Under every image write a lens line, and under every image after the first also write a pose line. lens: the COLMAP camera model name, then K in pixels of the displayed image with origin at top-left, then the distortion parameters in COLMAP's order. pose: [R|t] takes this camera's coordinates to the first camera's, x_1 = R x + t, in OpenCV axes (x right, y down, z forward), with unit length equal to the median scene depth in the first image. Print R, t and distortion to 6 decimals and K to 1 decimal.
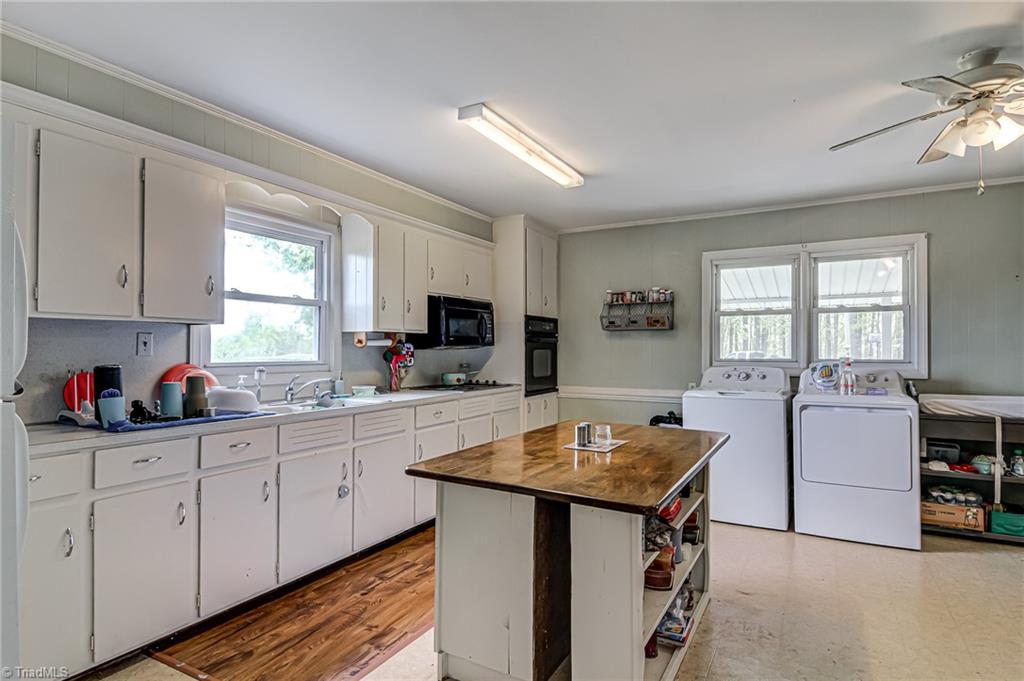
lens RADIAL K [[544.7, 0, 514.0], [0, 544.7, 346.0], [0, 0, 1]] dist [0.020600, -0.013118]
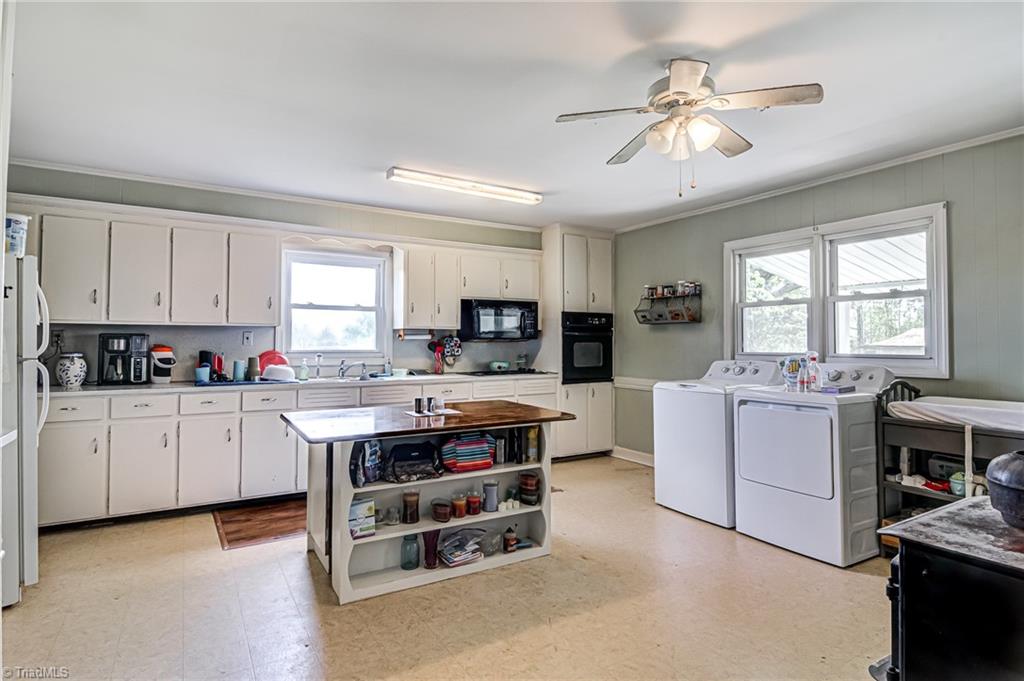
lens RADIAL K [[544.7, 0, 506.7], [0, 544.7, 334.5], [0, 0, 1]] dist [0.020600, -0.013118]
pose [[0.865139, -0.005472, -0.501501, 0.586802], [0.001209, 0.999960, -0.008824, 0.000153], [0.501530, 0.007028, 0.865112, -0.040873]]
